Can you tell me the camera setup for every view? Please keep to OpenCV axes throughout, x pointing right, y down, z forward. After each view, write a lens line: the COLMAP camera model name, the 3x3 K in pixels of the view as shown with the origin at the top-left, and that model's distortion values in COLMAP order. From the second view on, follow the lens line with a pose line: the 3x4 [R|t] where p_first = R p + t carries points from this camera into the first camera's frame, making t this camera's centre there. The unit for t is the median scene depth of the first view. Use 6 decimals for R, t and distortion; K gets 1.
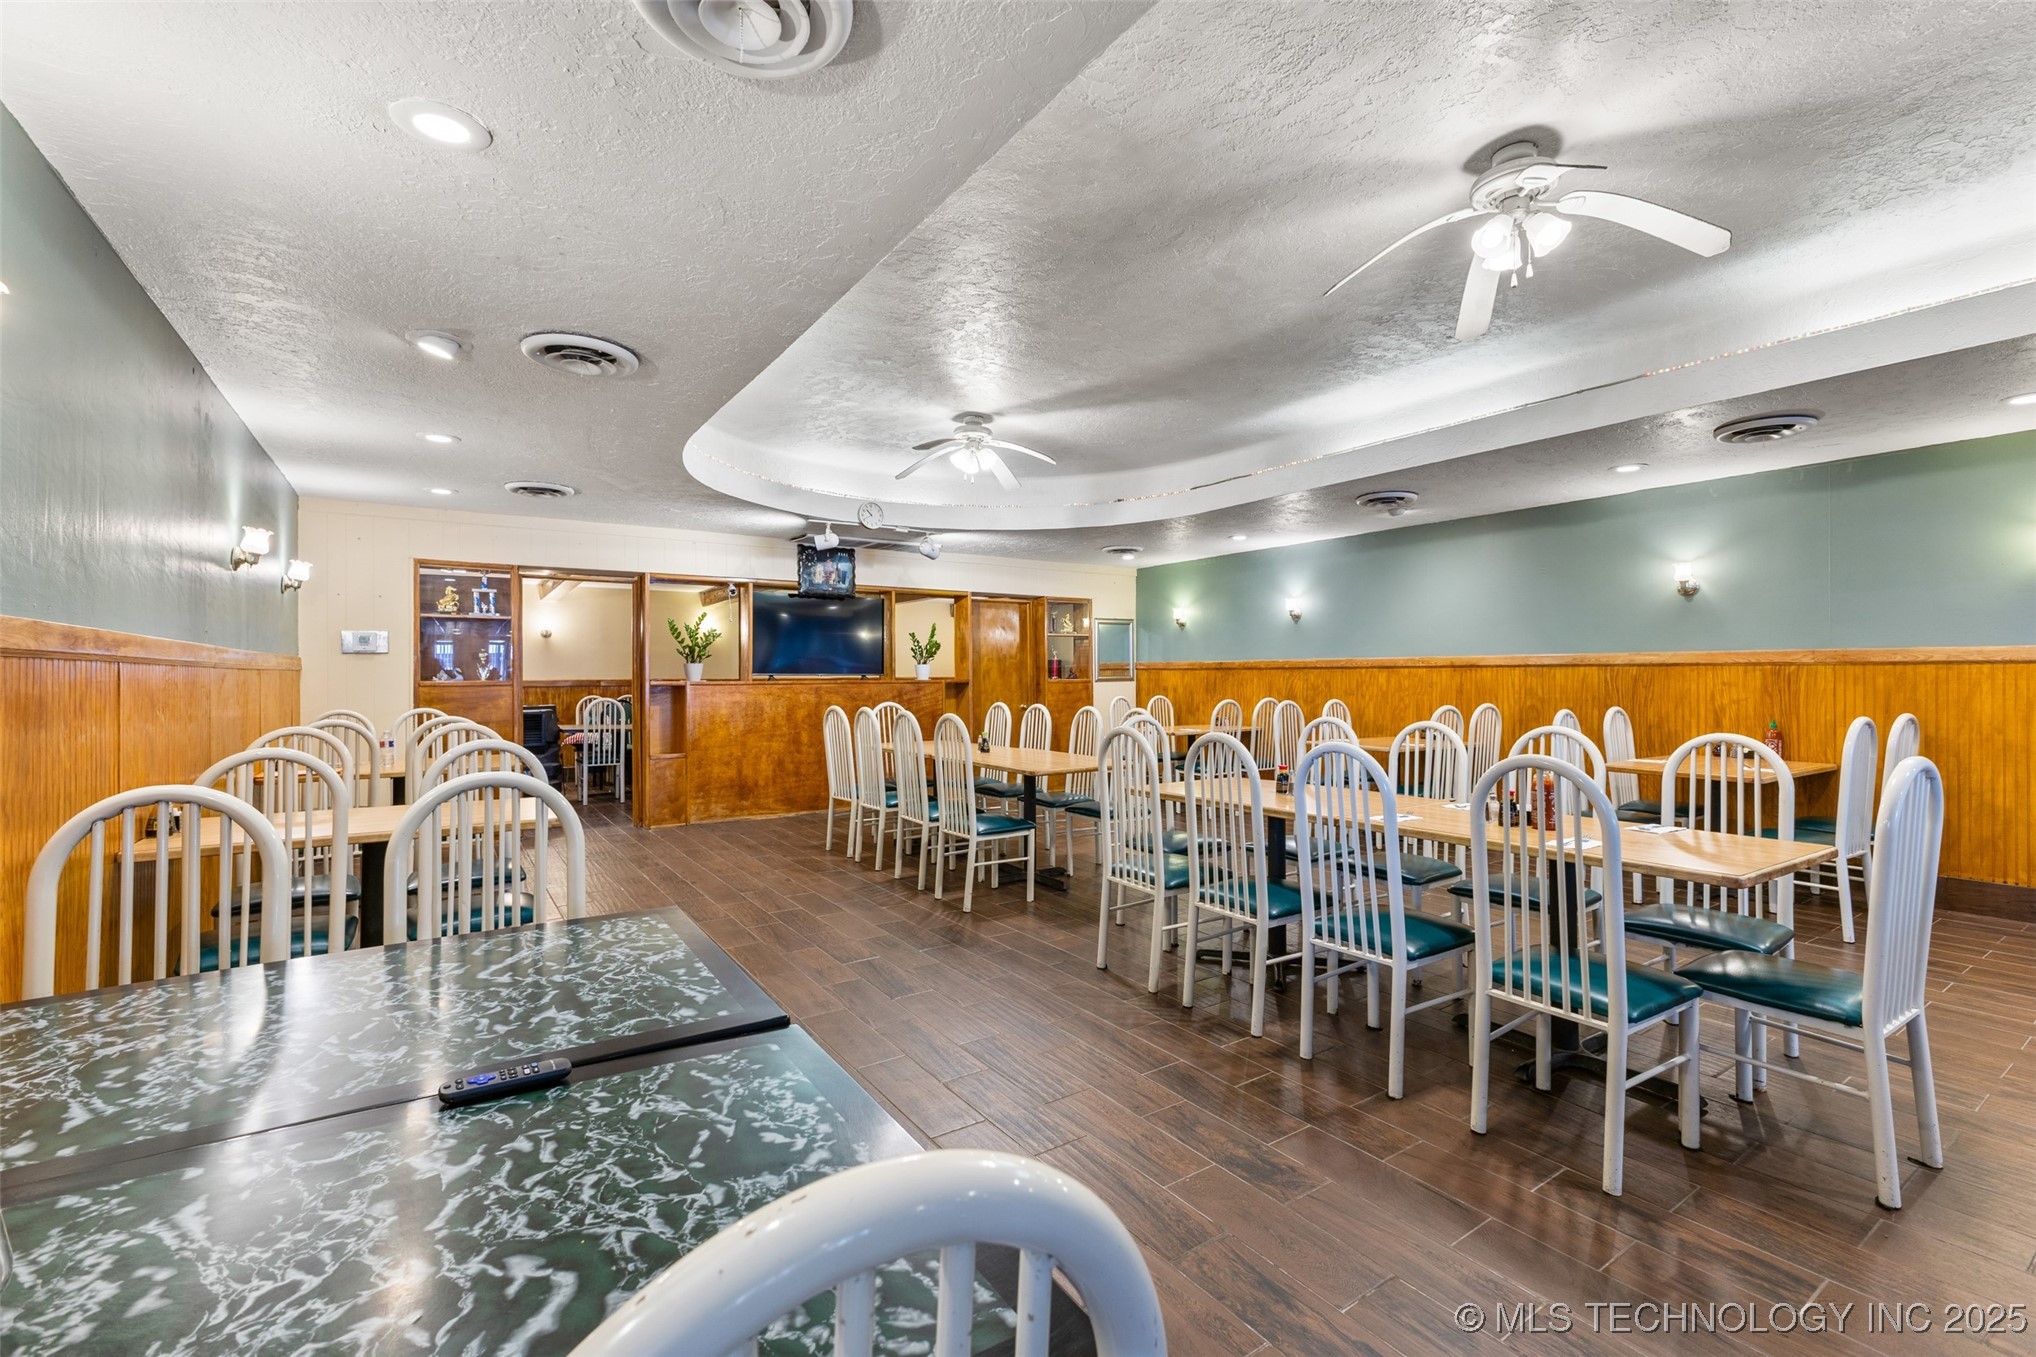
lens RADIAL K [[884.3, 0, 1019.0], [0, 884.3, 686.1], [0, 0, 1]] dist [0.004605, 0.000993]
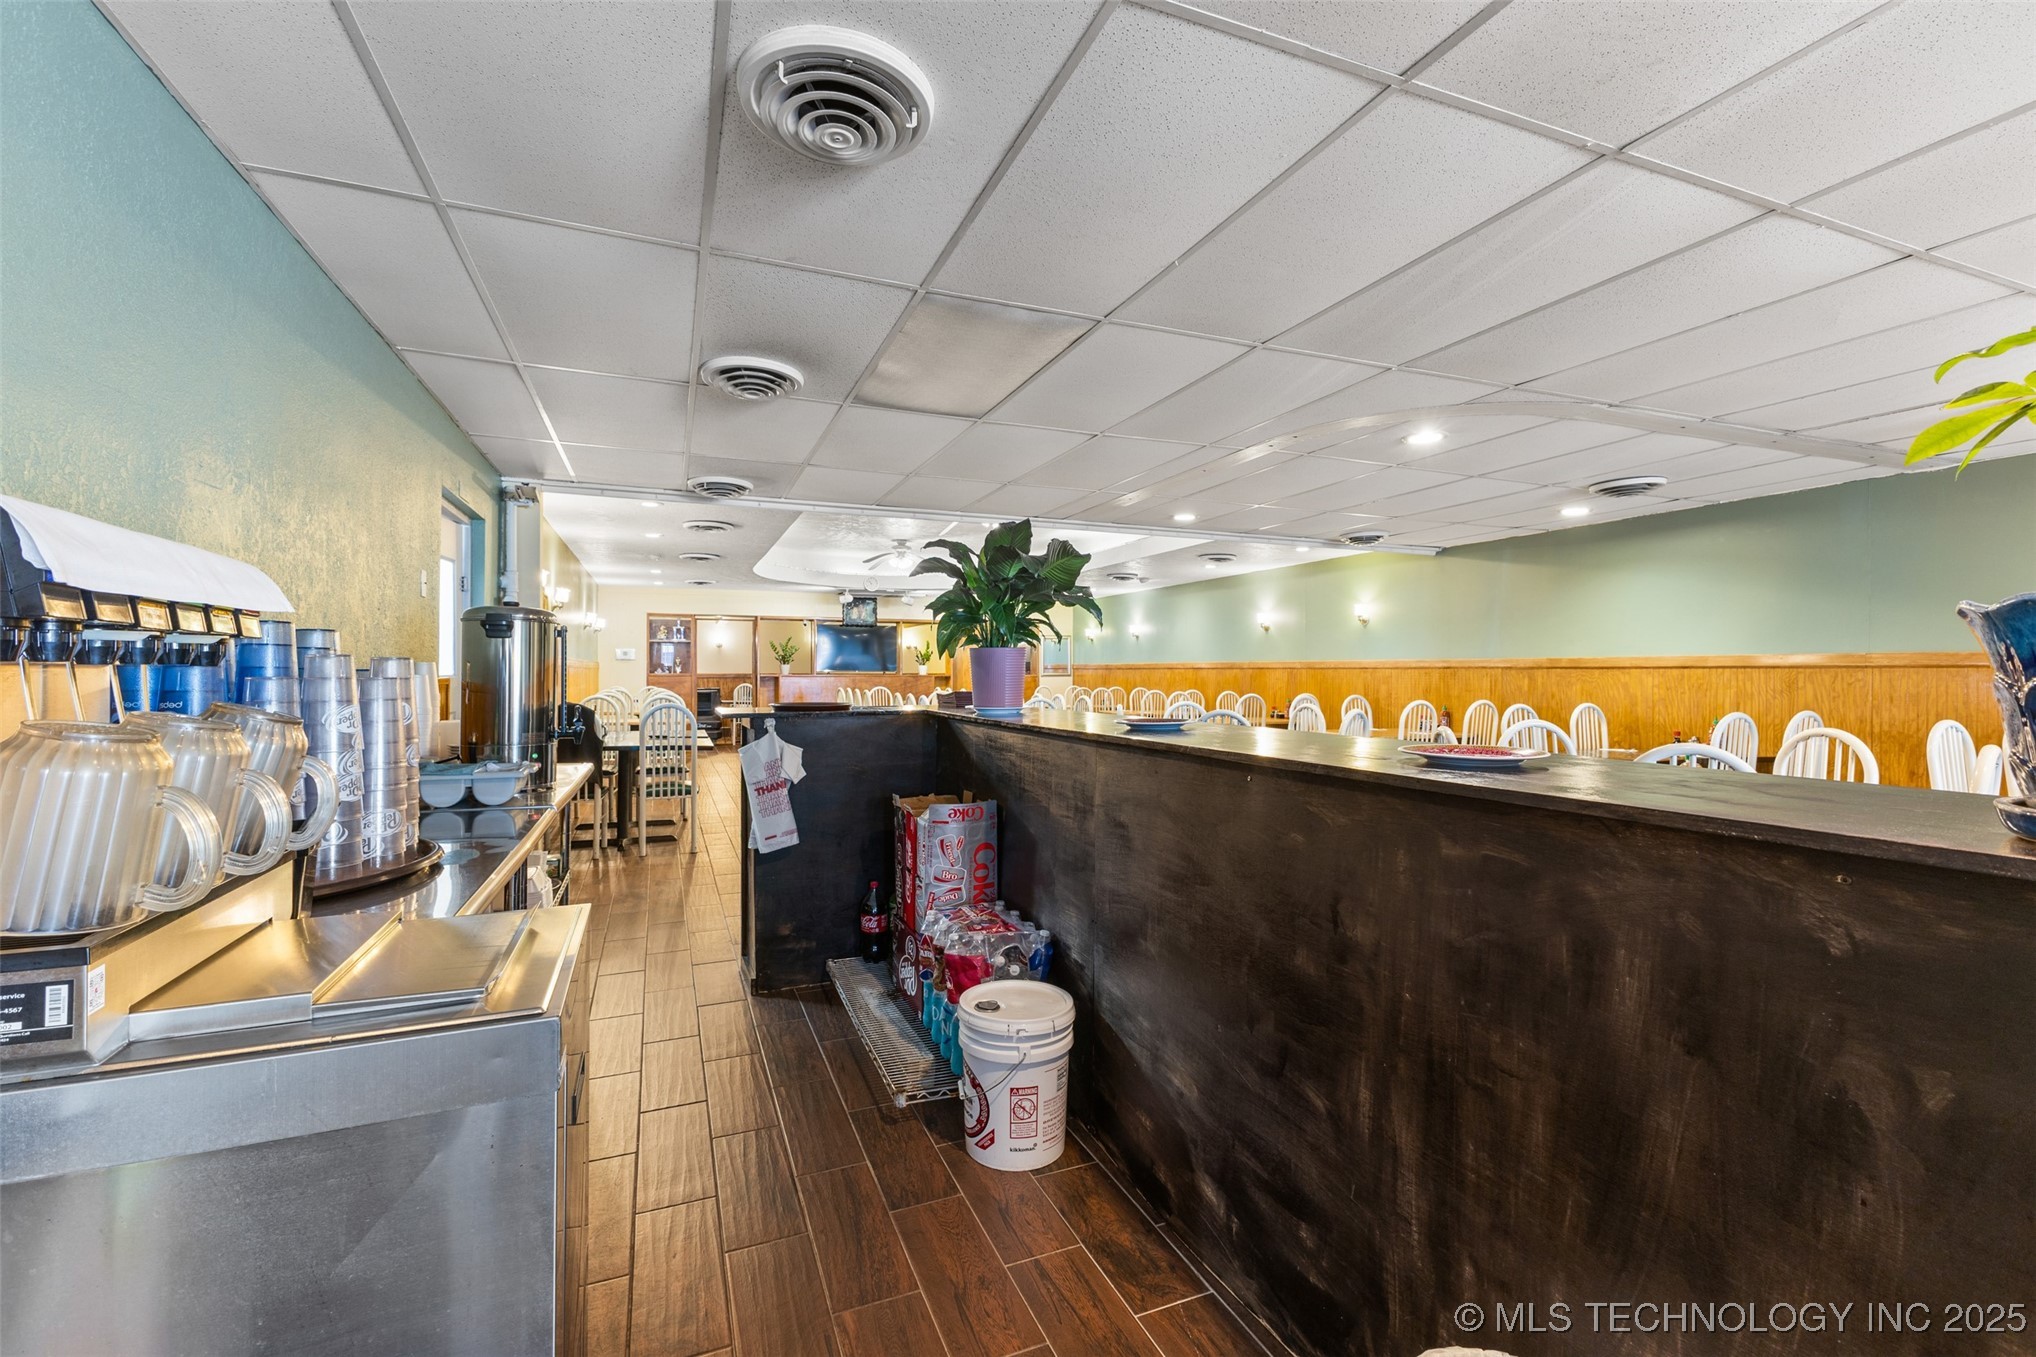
lens RADIAL K [[884.3, 0, 1019.4], [0, 884.3, 670.2], [0, 0, 1]] dist [0.004605, 0.000993]
pose [[0.980010, 0.006069, -0.198855, 0.438585], [-0.009031, 0.999861, -0.013989, 0.006651], [0.198743, 0.015505, 0.979929, -0.640882]]
